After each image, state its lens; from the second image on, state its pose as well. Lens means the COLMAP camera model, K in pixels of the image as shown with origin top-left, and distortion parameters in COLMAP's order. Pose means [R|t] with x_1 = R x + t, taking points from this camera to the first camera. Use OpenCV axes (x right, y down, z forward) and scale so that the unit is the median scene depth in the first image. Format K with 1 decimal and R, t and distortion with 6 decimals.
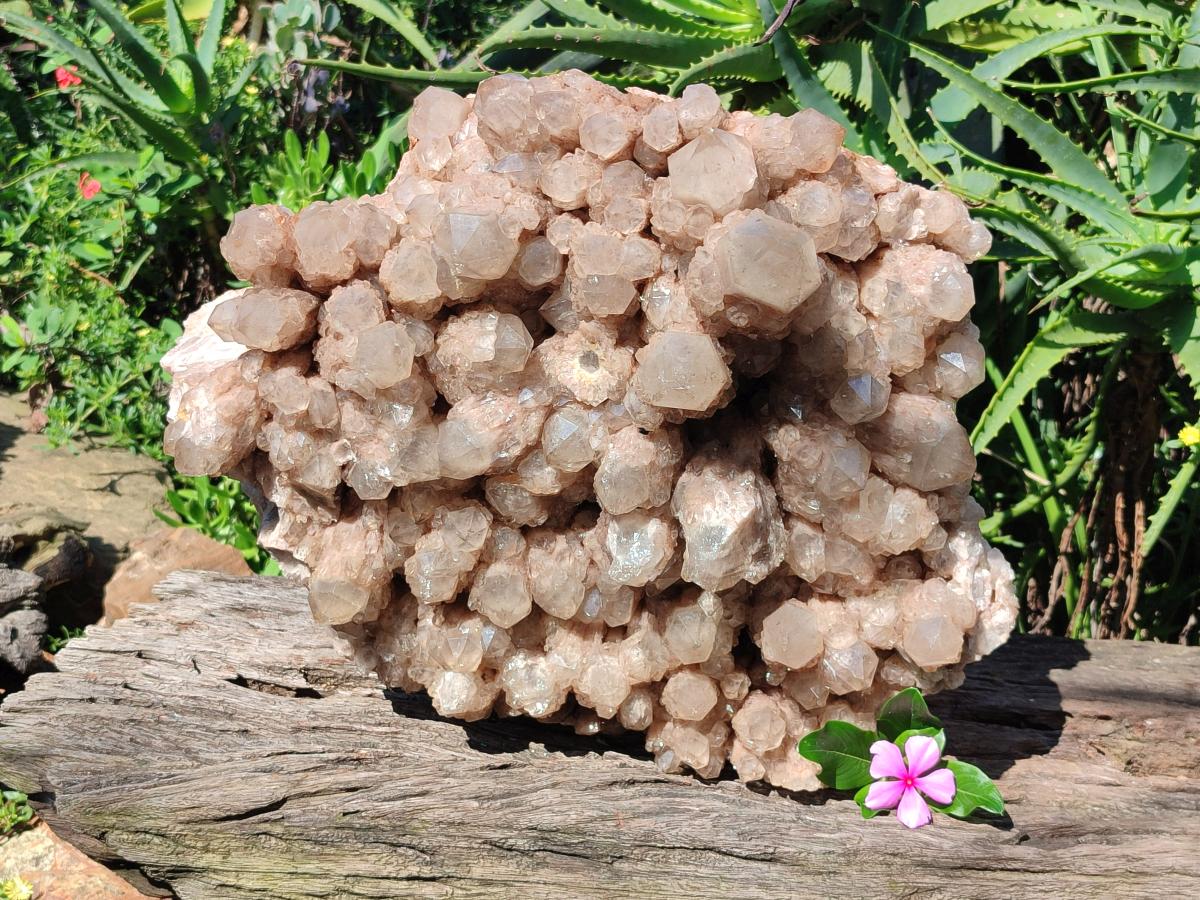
lens RADIAL K [[1685.5, 0, 600.0], [0, 1685.5, 450.0], [0, 0, 1]] dist [0.023993, -0.215010]
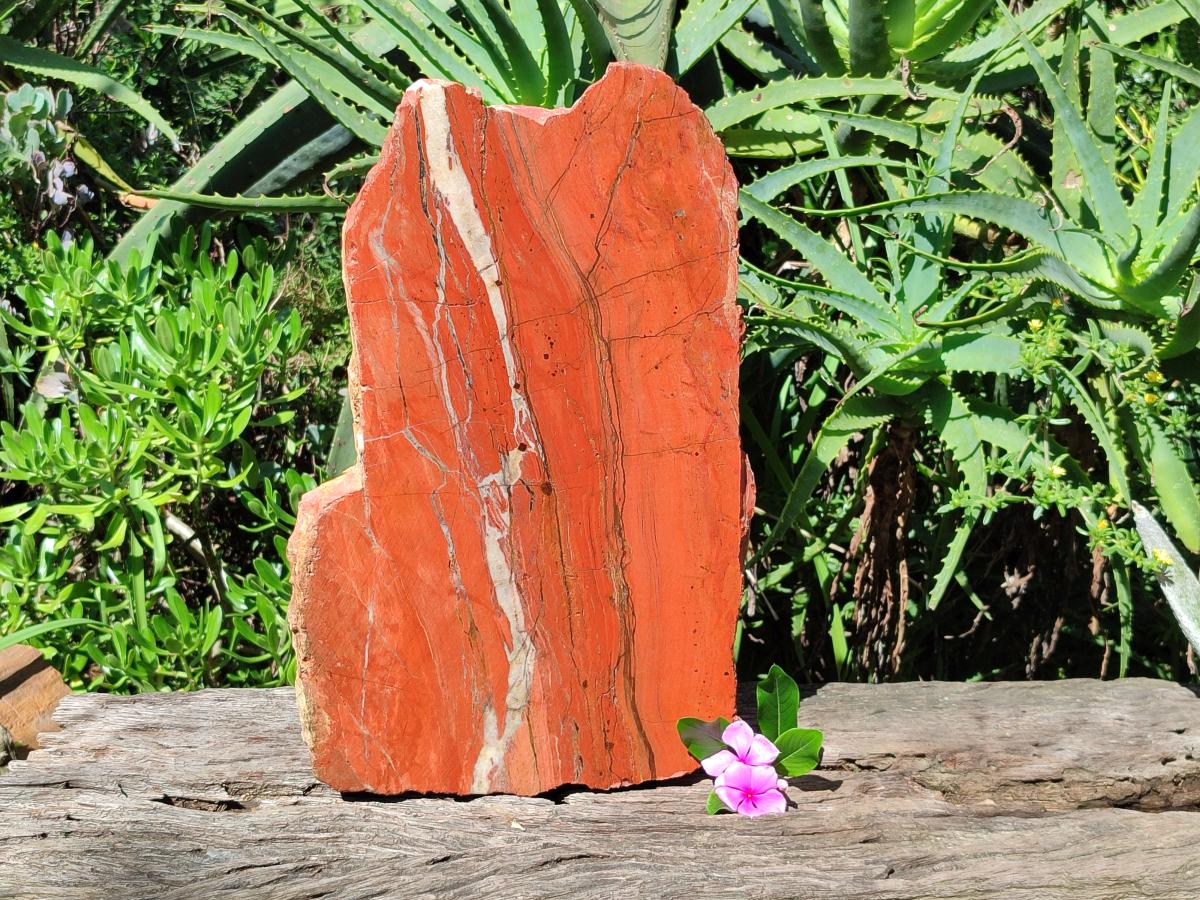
lens RADIAL K [[1685.5, 0, 600.0], [0, 1685.5, 450.0], [0, 0, 1]] dist [0.023993, -0.215010]
pose [[0.976216, -0.060311, 0.208240, -0.155670], [0.061387, 0.998113, 0.001299, -0.071401], [-0.207926, 0.011515, 0.978077, -0.113818]]
